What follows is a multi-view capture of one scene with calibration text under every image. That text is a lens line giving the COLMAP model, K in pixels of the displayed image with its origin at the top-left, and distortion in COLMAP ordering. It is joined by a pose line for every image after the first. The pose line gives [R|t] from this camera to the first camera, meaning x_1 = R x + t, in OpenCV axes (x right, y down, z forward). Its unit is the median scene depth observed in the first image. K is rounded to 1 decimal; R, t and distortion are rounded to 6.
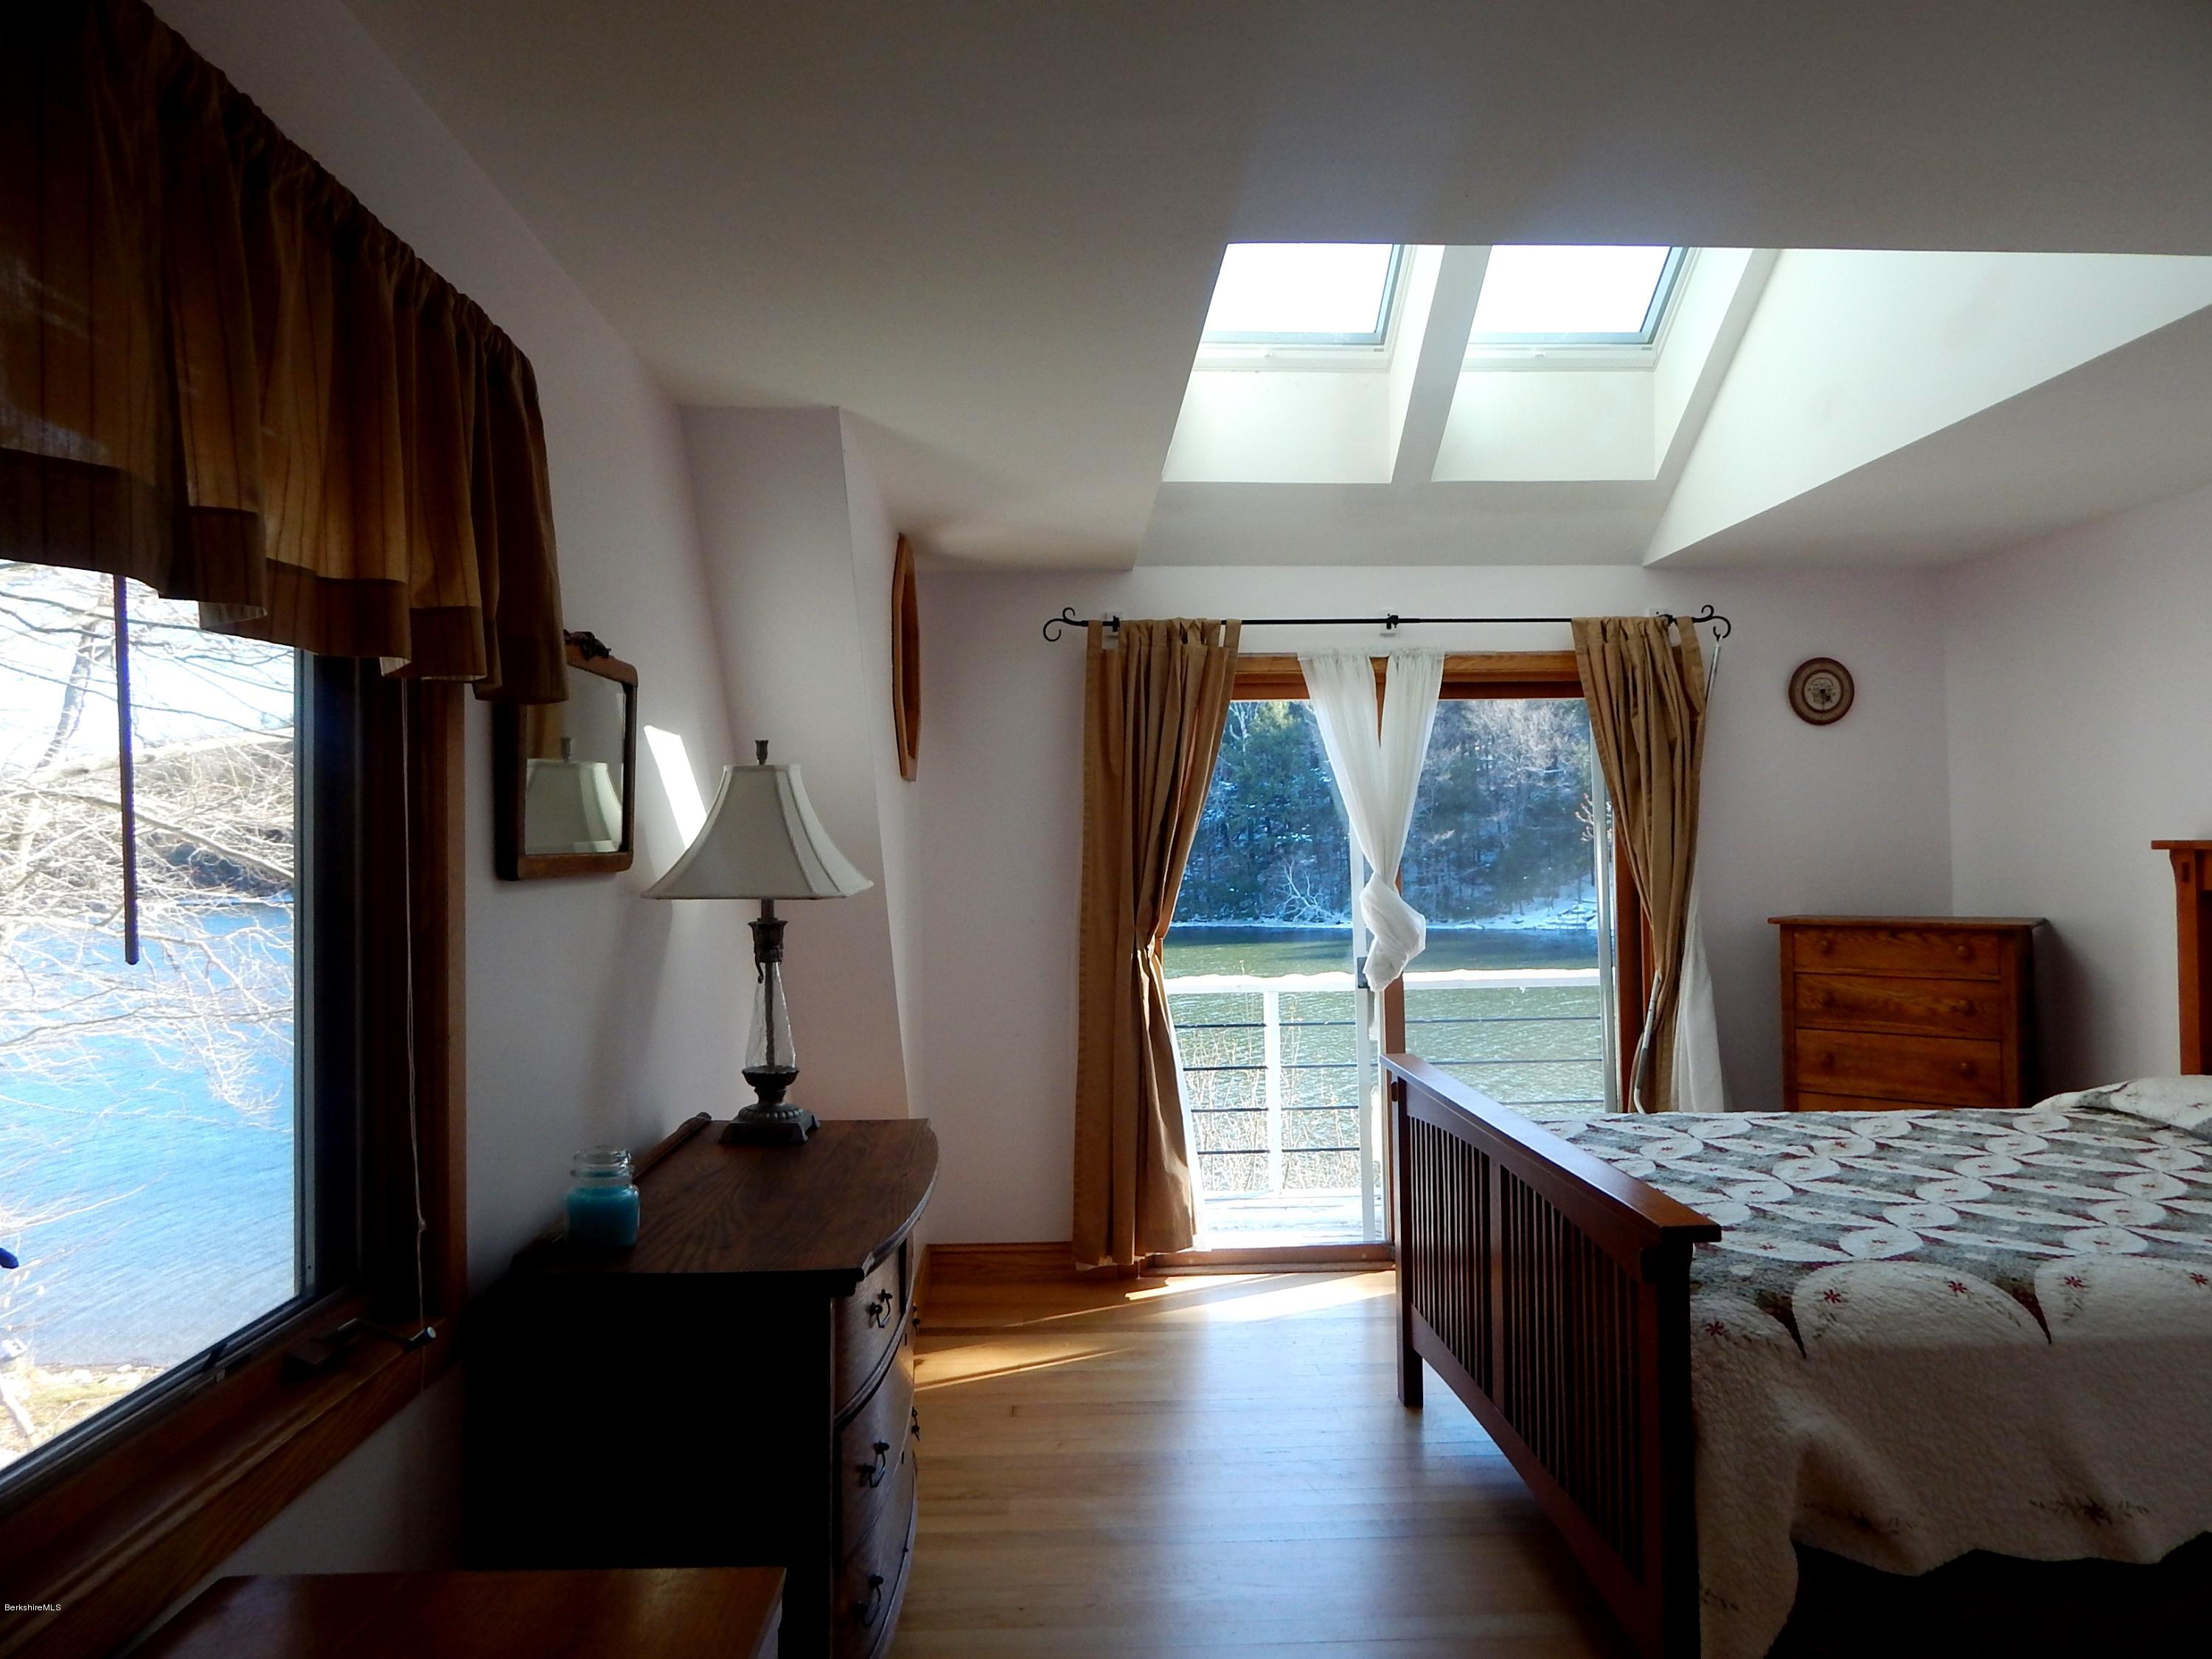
lens RADIAL K [[1437.1, 0, 1113.7], [0, 1437.1, 822.8], [0, 0, 1]] dist [0.004469, -0.012099]
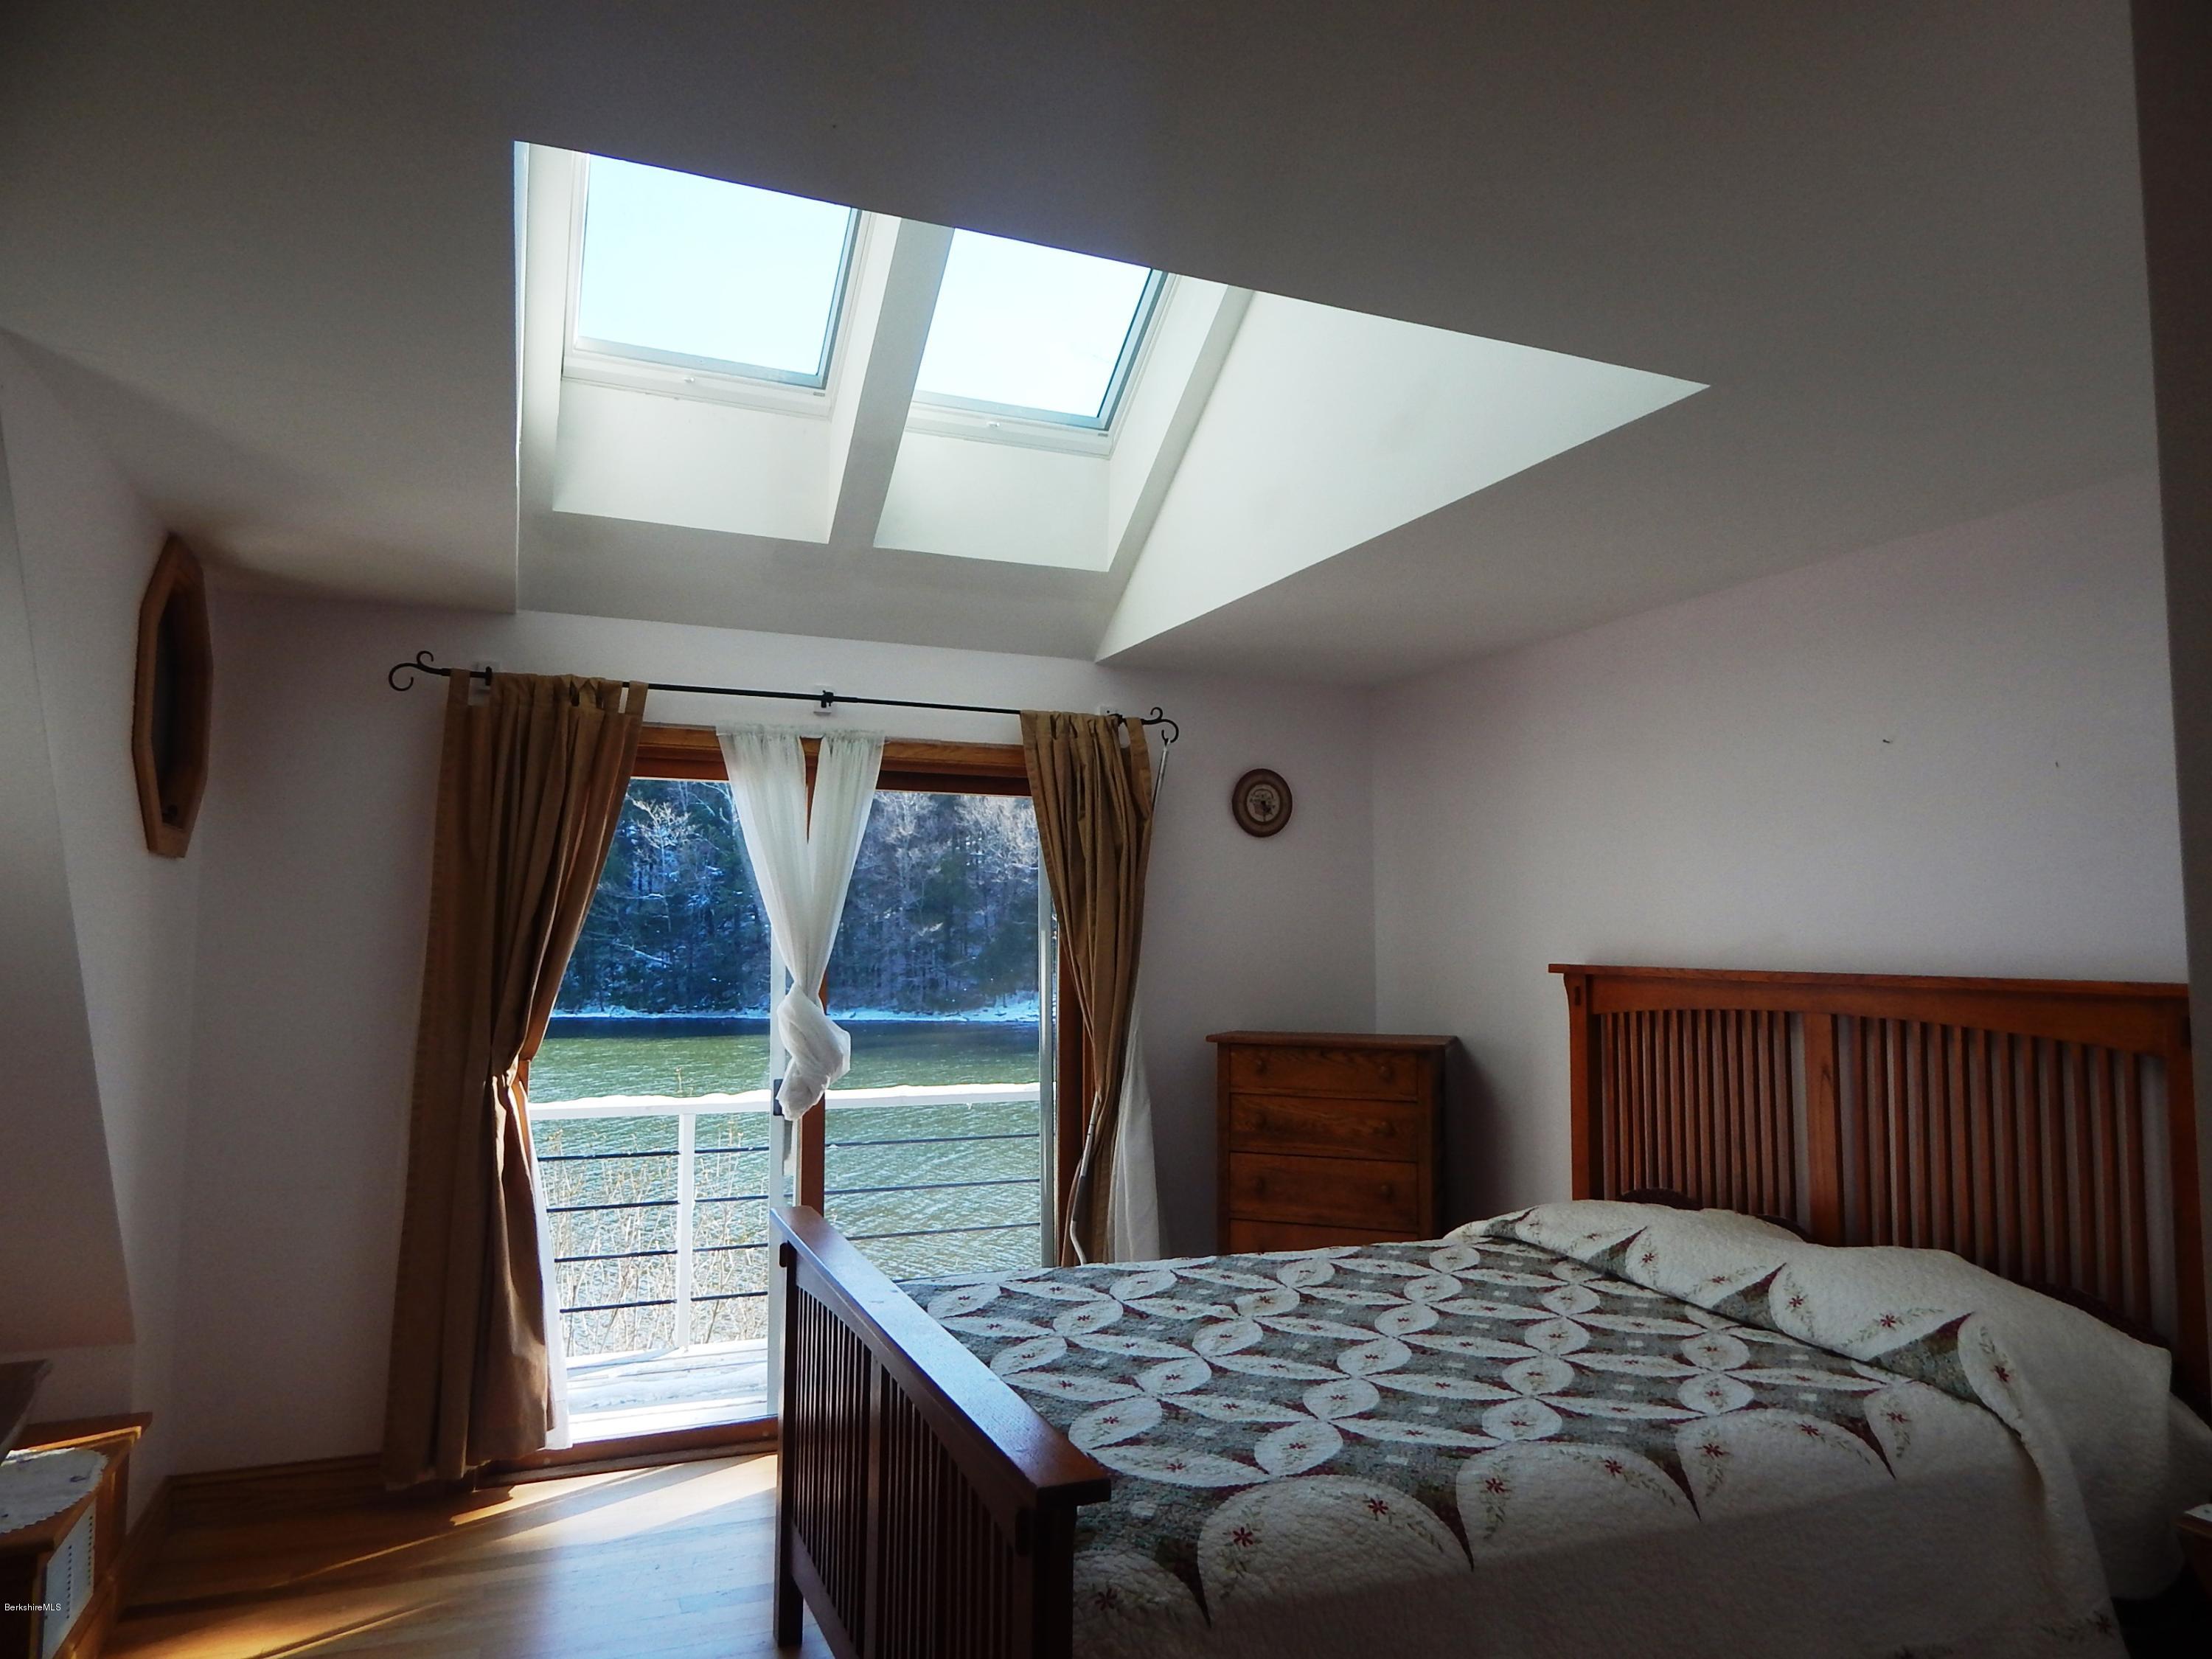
lens RADIAL K [[1437.1, 0, 1113.7], [0, 1437.1, 822.8], [0, 0, 1]] dist [0.004469, -0.012099]
pose [[0.939397, 0.047899, 0.339469, 0.064110], [-0.026574, 0.997386, -0.067193, -0.008968], [-0.341800, 0.054100, 0.938214, 0.113055]]
